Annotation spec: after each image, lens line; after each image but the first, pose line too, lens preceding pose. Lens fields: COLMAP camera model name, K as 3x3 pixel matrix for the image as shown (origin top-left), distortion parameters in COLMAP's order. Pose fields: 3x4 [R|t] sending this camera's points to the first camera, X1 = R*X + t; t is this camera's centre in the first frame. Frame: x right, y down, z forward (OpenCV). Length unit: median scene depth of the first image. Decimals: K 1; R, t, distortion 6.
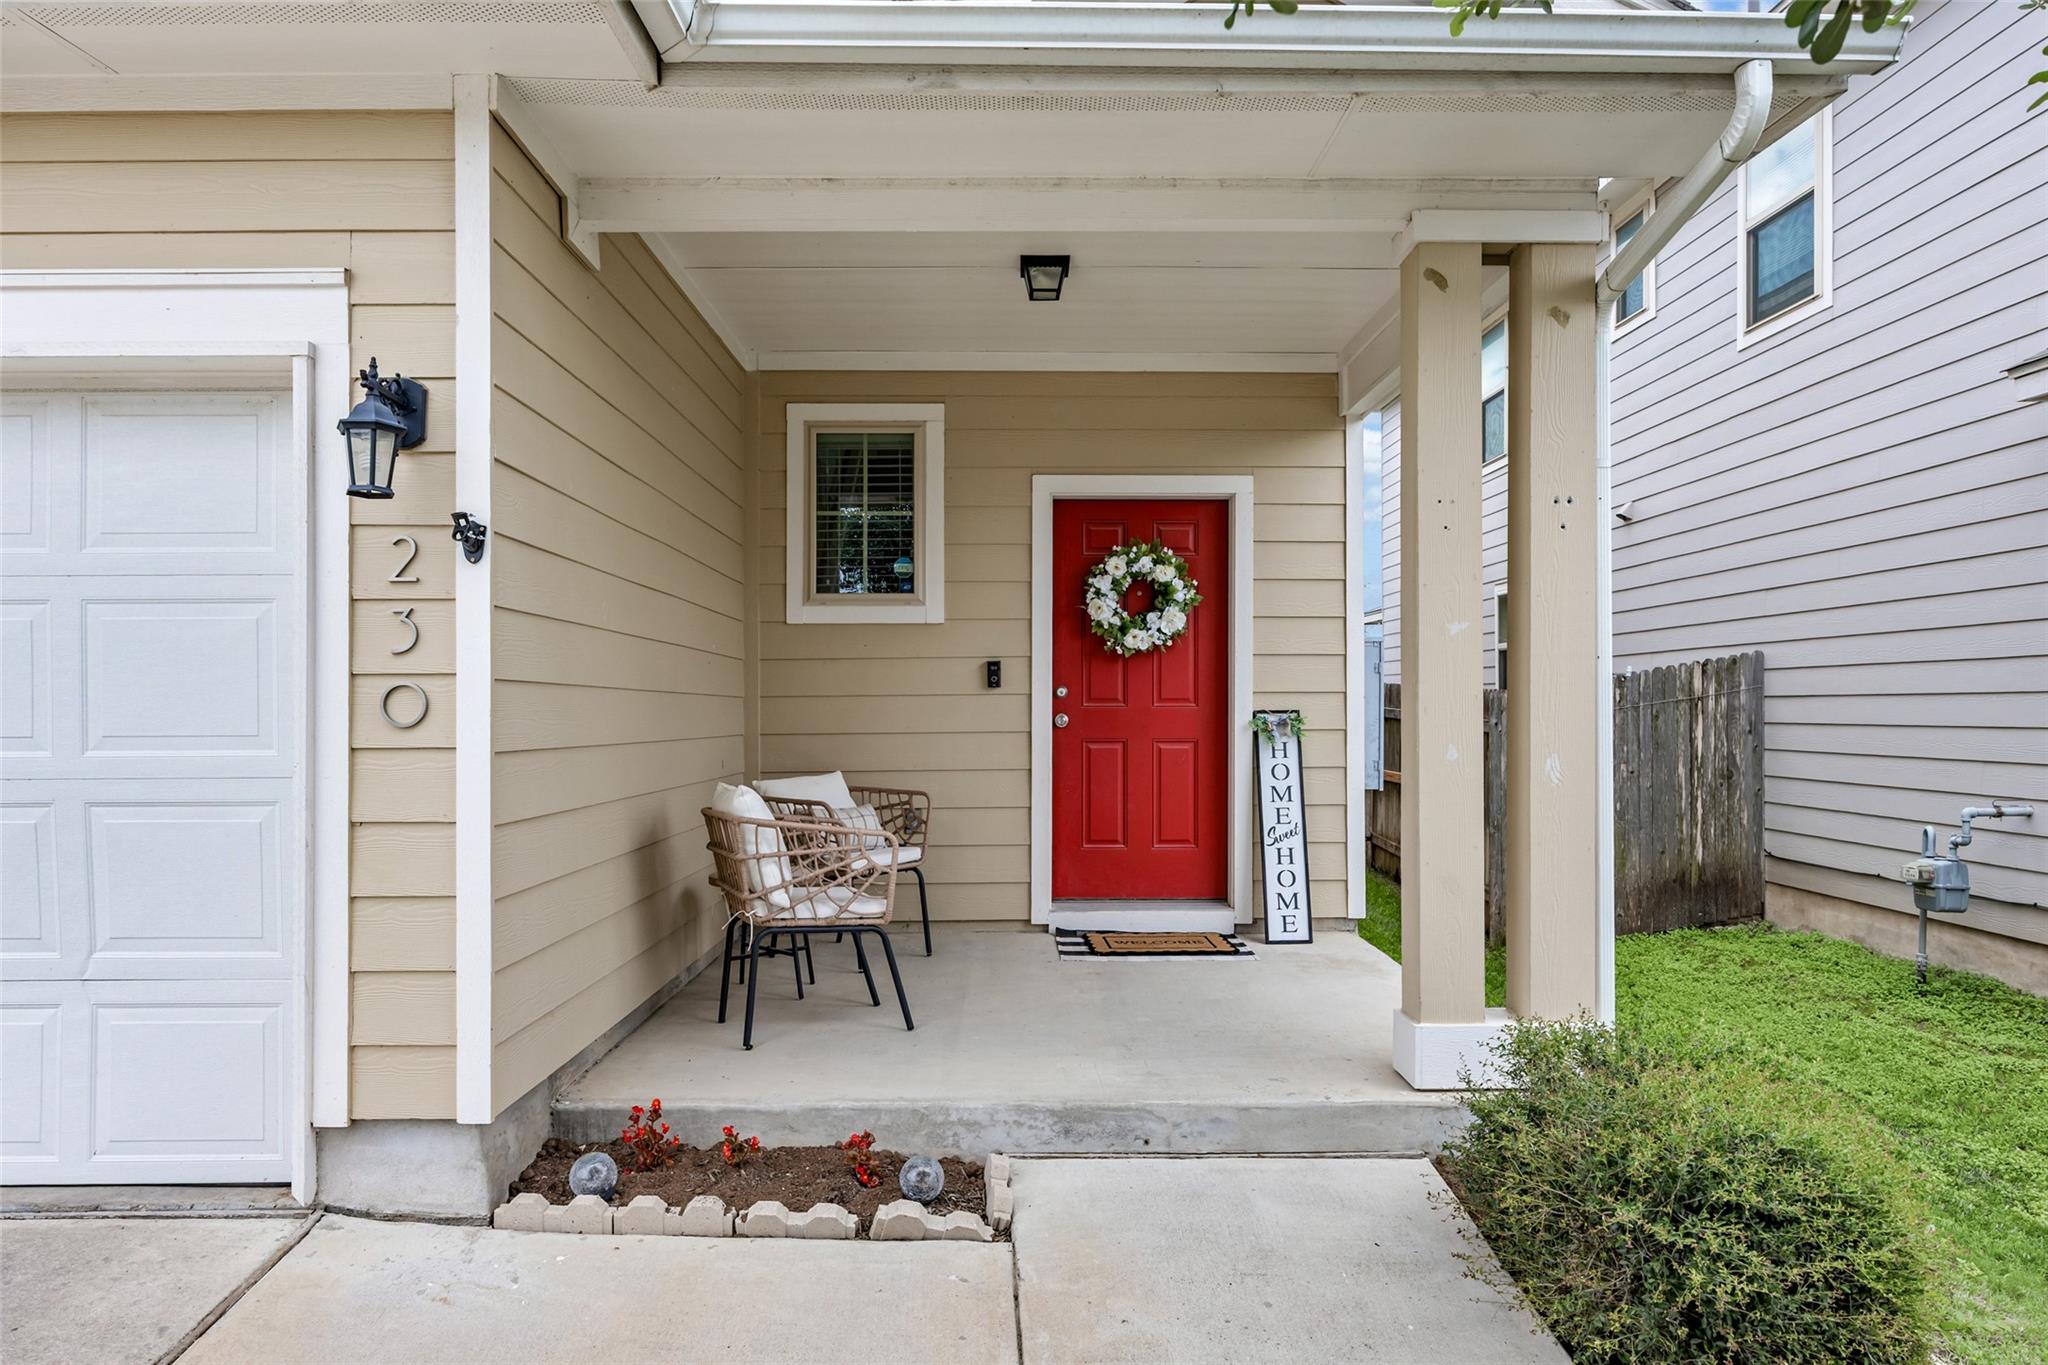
lens RADIAL K [[1356.7, 0, 1022.4], [0, 1356.7, 691.0], [0, 0, 1]] dist [-0.002473, 0.000177]
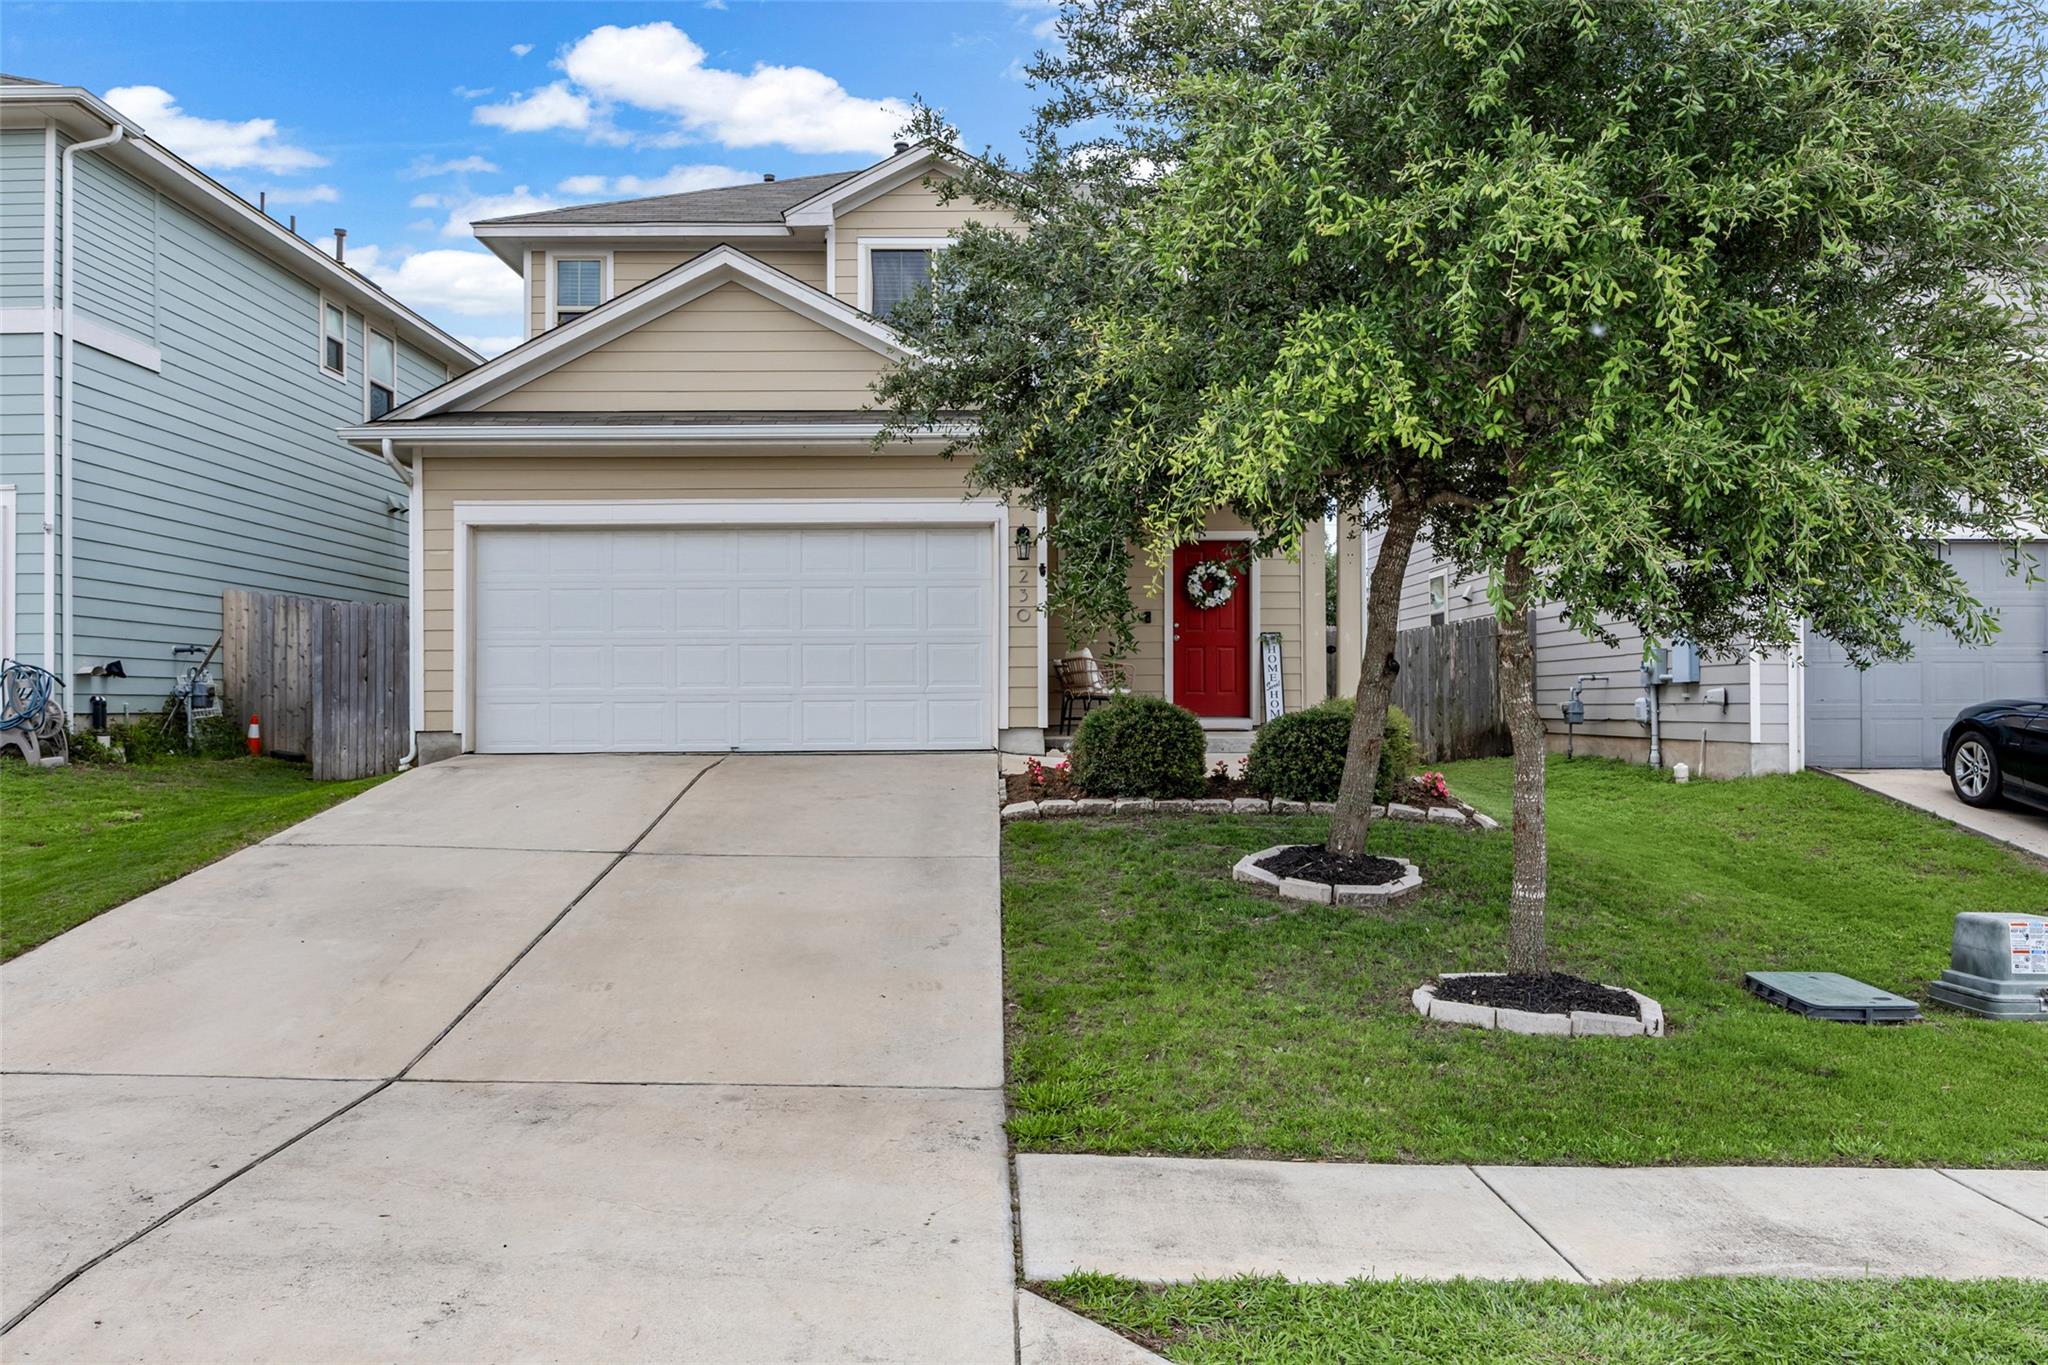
lens RADIAL K [[1538.1, 0, 1022.9], [0, 1538.1, 680.8], [0, 0, 1]] dist [-0.000956, -0.000245]
pose [[0.999983, -0.000879, -0.005692, -0.220475], [0.000873, 0.999999, -0.001058, 0.098835], [0.005692, 0.001053, 0.999983, -1.625546]]
